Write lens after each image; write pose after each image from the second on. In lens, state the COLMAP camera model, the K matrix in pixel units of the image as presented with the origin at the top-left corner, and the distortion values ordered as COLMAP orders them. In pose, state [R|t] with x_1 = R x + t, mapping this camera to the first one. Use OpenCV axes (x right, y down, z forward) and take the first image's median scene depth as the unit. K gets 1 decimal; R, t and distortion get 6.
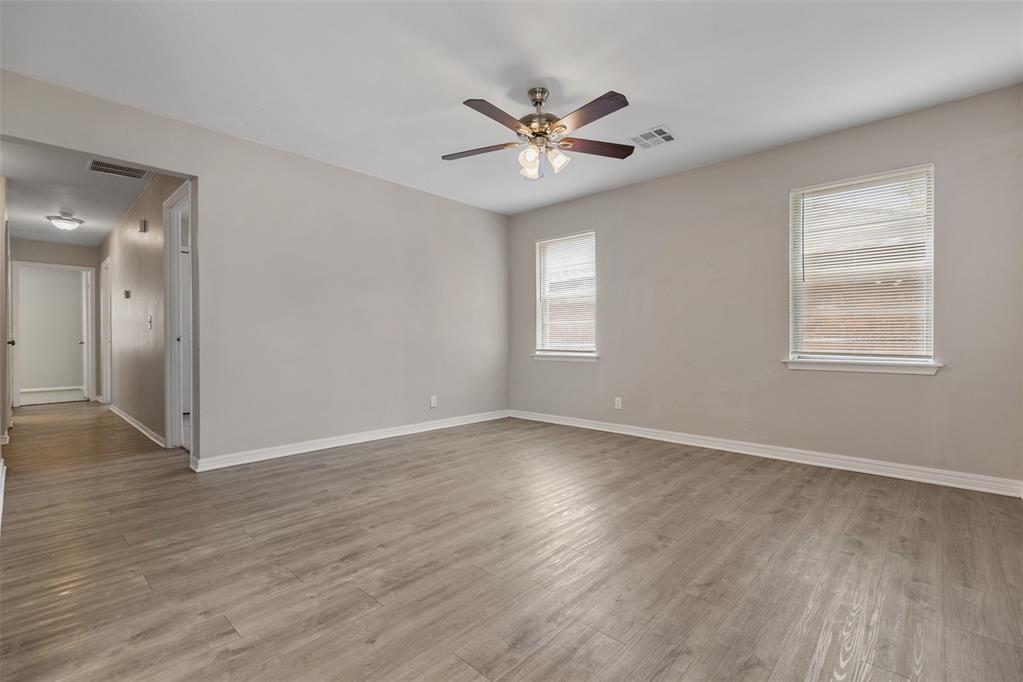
lens RADIAL K [[458.9, 0, 503.9], [0, 458.9, 342.4], [0, 0, 1]] dist [0.006990, -0.000234]
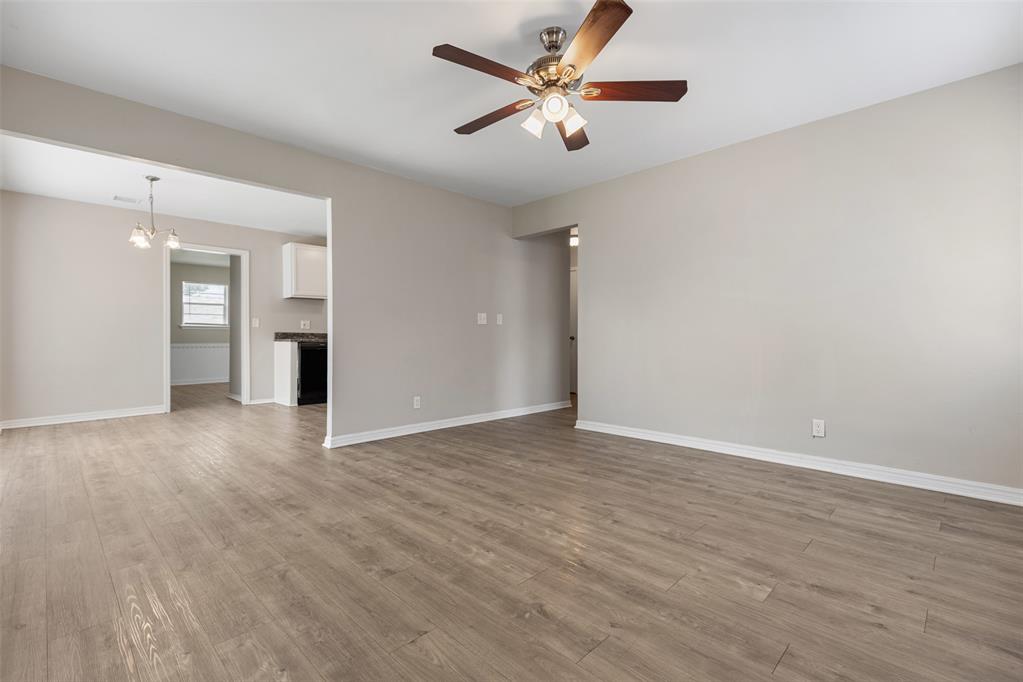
lens RADIAL K [[458.9, 0, 505.9], [0, 458.9, 338.1], [0, 0, 1]] dist [0.006990, -0.000234]
pose [[-0.029434, 0.002878, -0.999563, 1.211129], [-0.002348, 0.999993, 0.002948, -0.007962], [0.999564, 0.002433, -0.029427, 1.271488]]
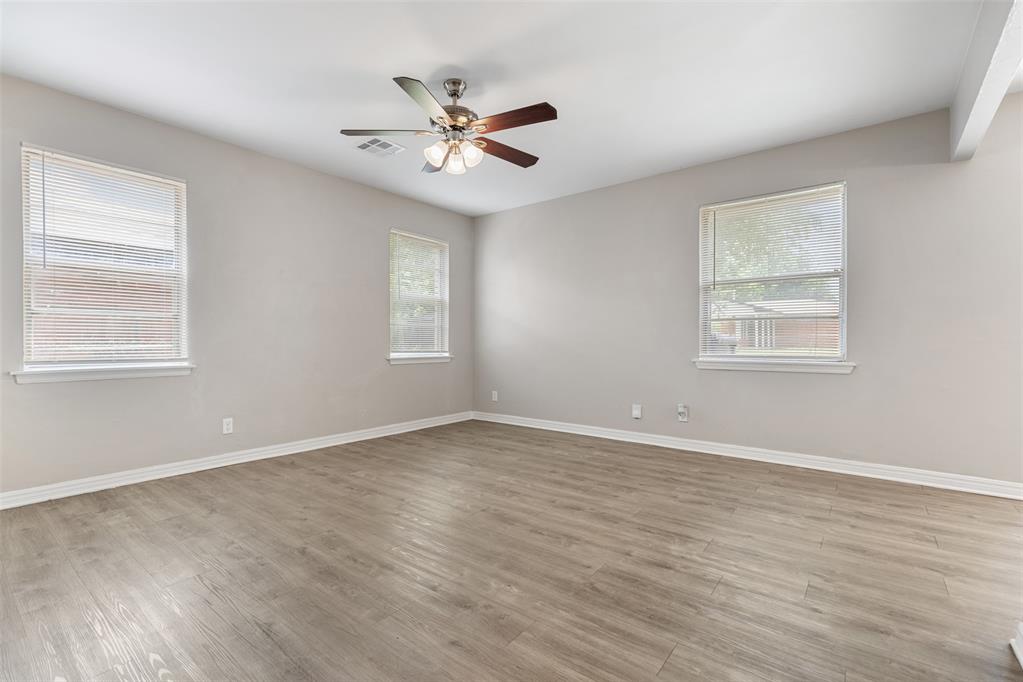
lens RADIAL K [[458.9, 0, 507.0], [0, 458.9, 342.6], [0, 0, 1]] dist [0.006990, -0.000234]
pose [[-0.084264, 0.000070, 0.996443, -1.198770], [0.004020, 0.999992, 0.000270, -0.008113], [-0.996435, 0.004028, -0.084264, 1.316227]]
